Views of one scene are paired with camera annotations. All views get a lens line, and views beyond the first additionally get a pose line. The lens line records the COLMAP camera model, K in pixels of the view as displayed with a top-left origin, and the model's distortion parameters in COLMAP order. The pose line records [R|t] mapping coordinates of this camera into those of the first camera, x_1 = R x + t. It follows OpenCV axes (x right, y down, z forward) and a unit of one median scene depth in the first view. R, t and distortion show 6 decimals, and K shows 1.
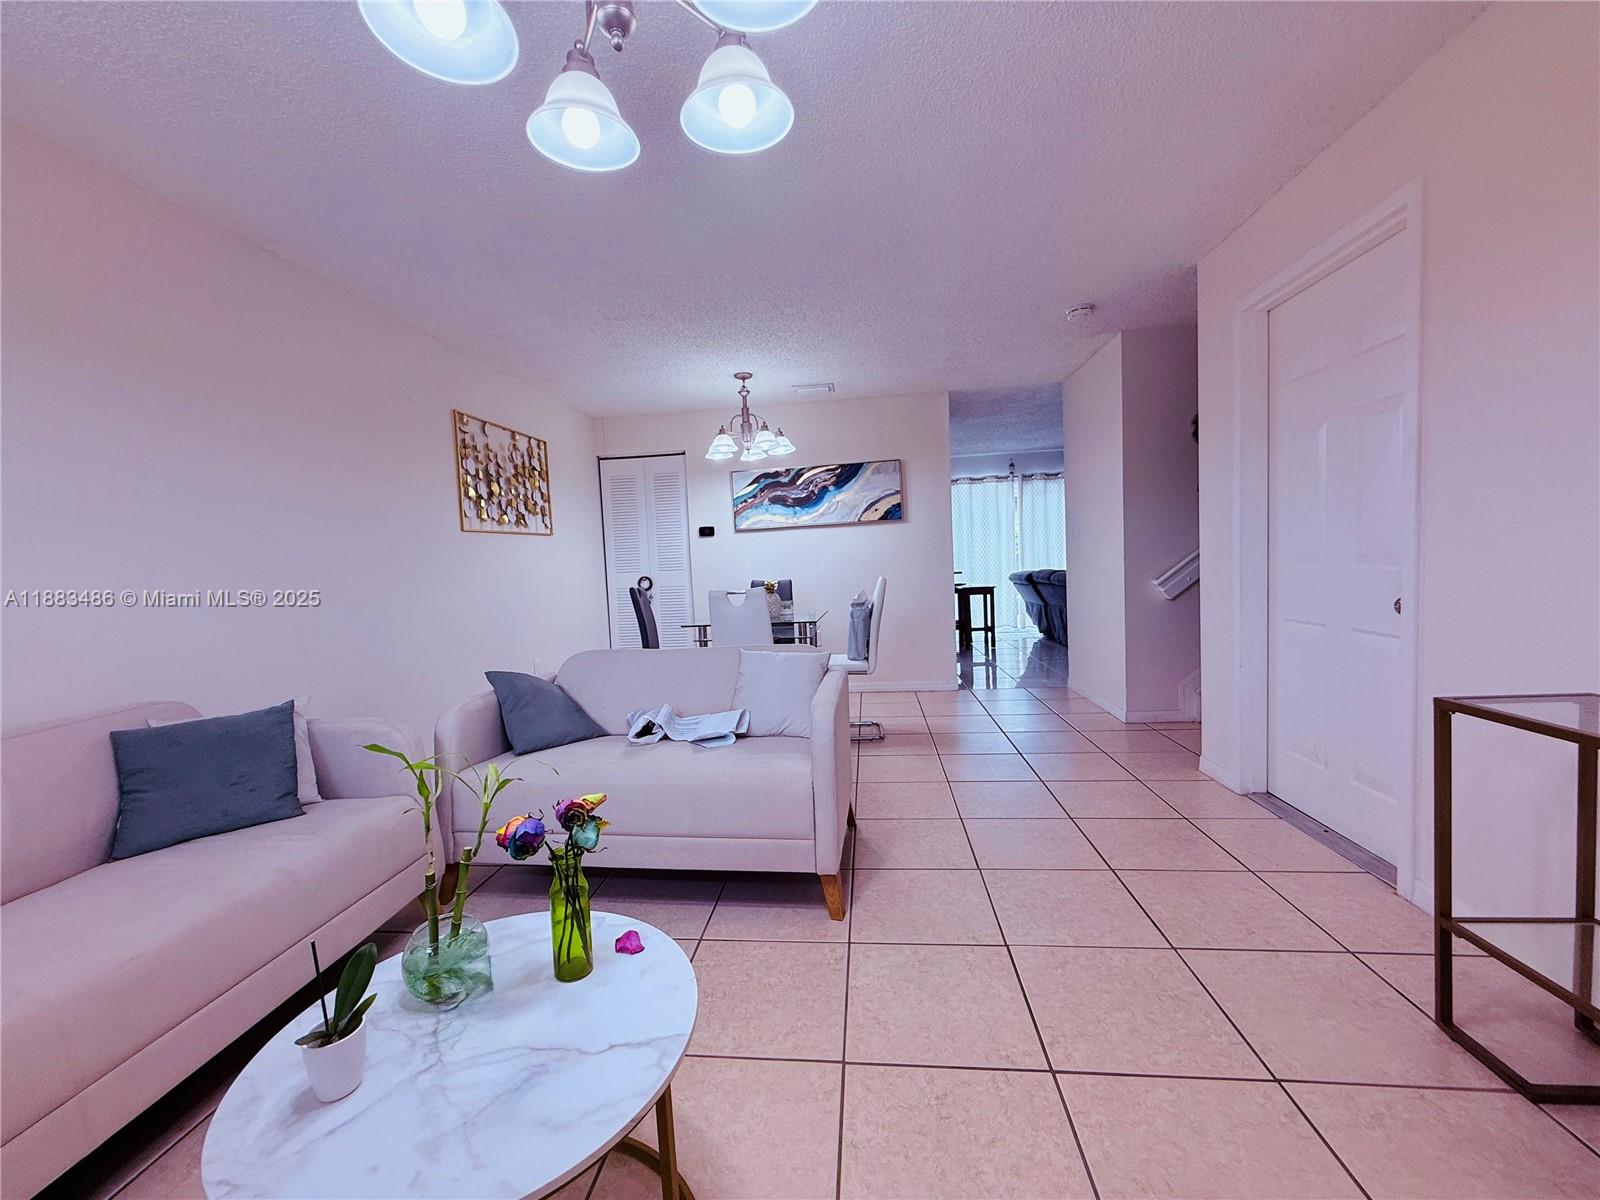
lens RADIAL K [[639.5, 0, 798.0], [0, 639.5, 598.9], [0, 0, 1]] dist [0.000032, 0.000462]
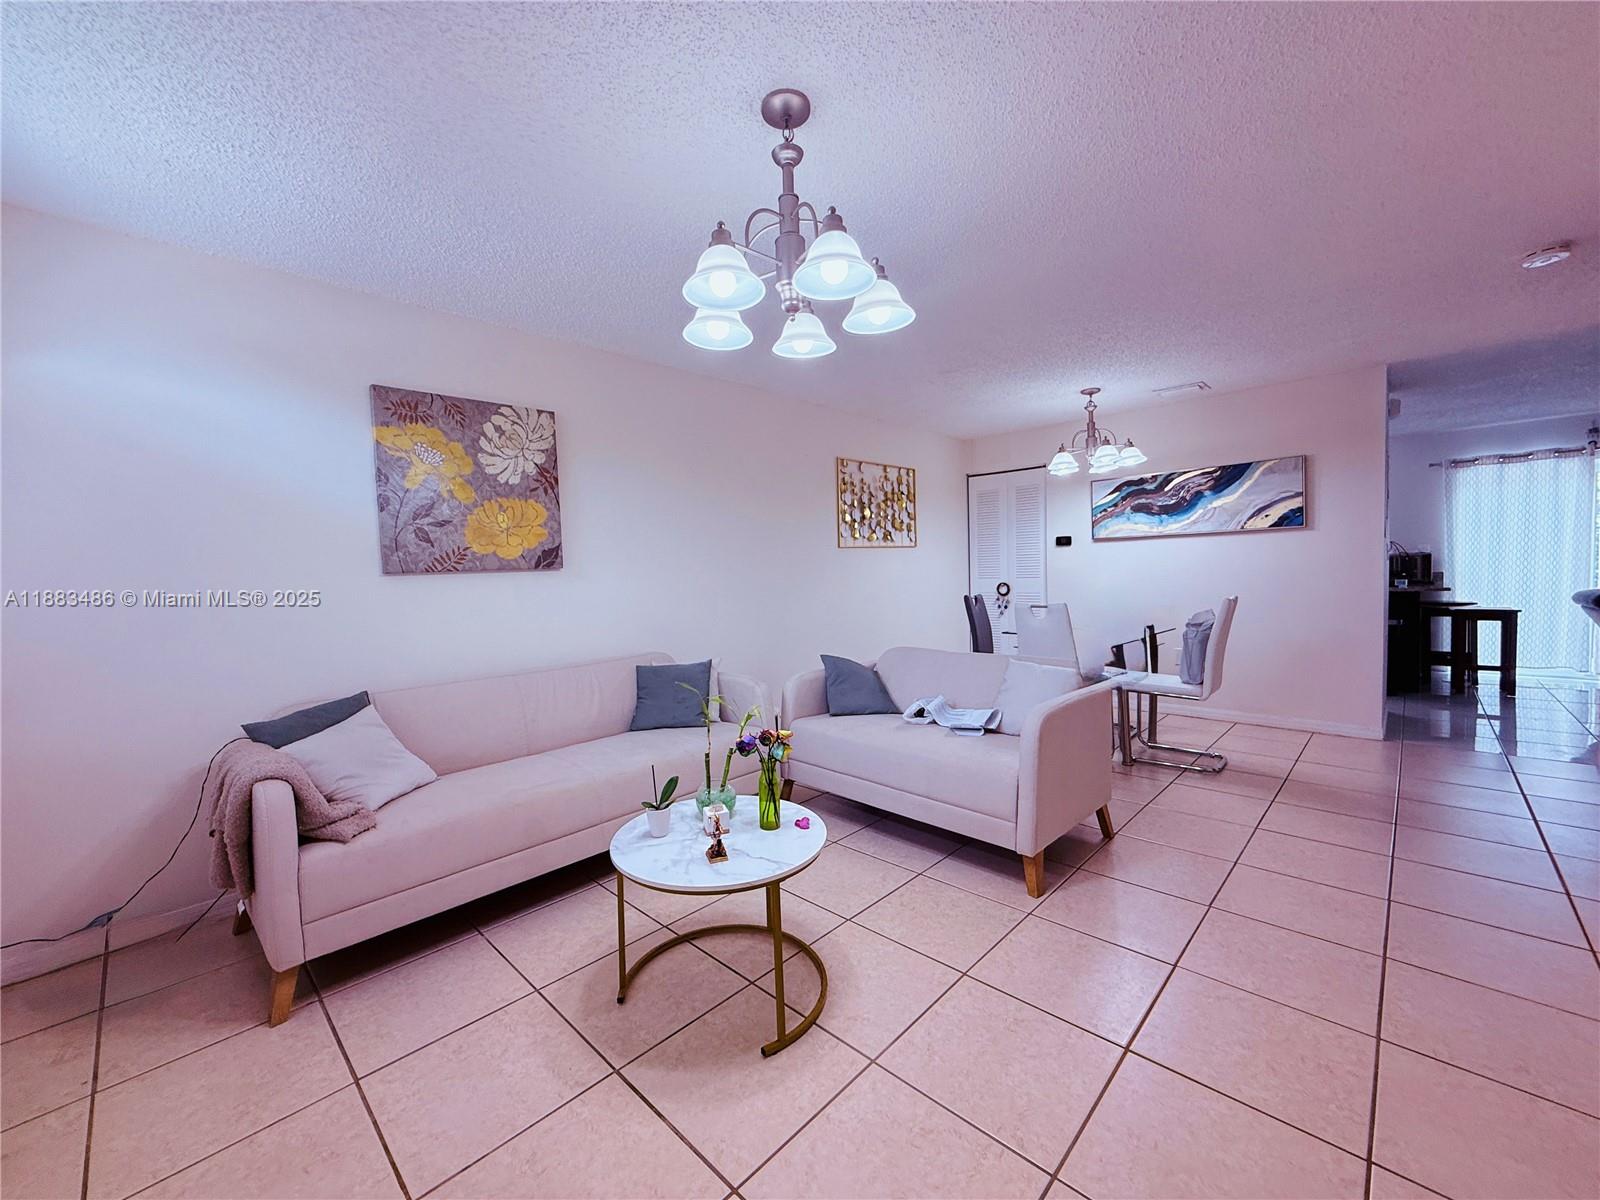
lens RADIAL K [[639.5, 0, 794.8], [0, 639.5, 602.2], [0, 0, 1]] dist [0.000032, 0.000462]
pose [[0.789827, 0.054206, -0.610930, 0.213973], [-0.045006, 0.998524, 0.030411, -0.028219], [0.611677, 0.003476, 0.791100, -0.104491]]
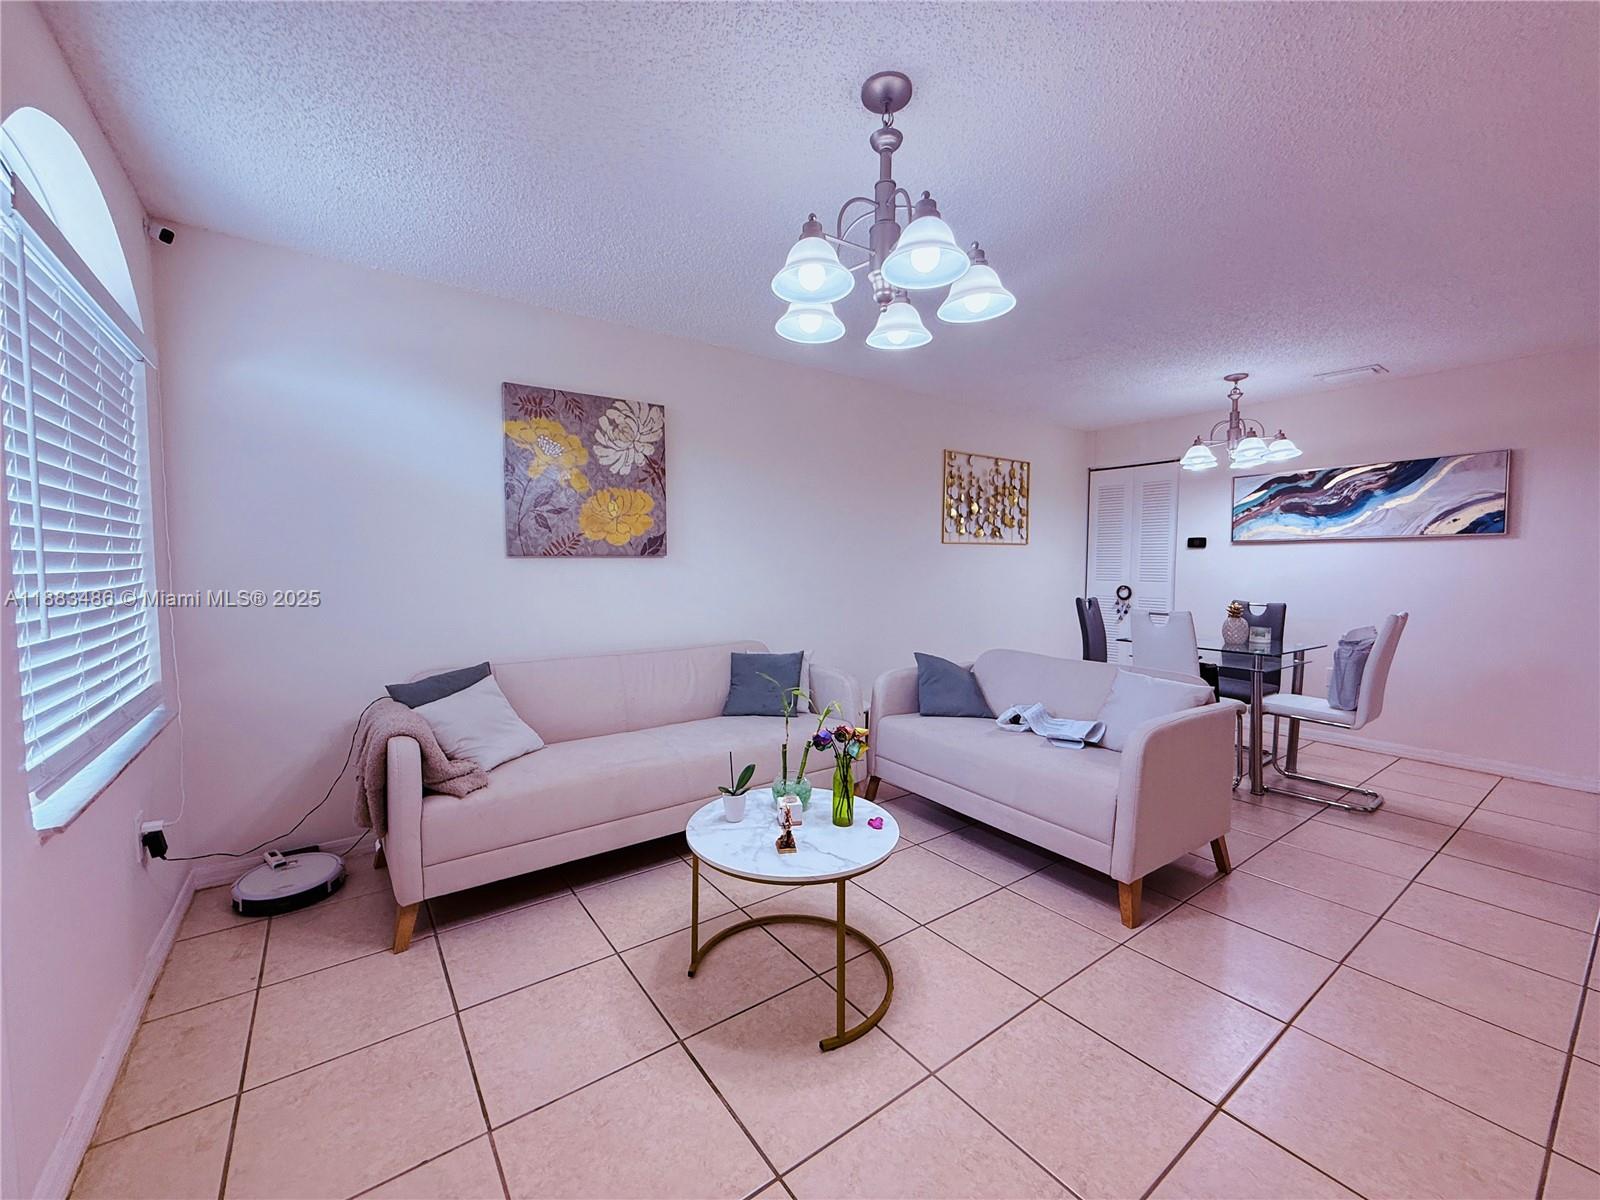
lens RADIAL K [[639.5, 0, 794.1], [0, 639.5, 602.2], [0, 0, 1]] dist [0.000032, 0.000462]
pose [[0.670952, 0.094954, -0.735396, 0.227415], [-0.081021, 0.995217, 0.054581, -0.032242], [0.737061, 0.022962, 0.675436, -0.088393]]
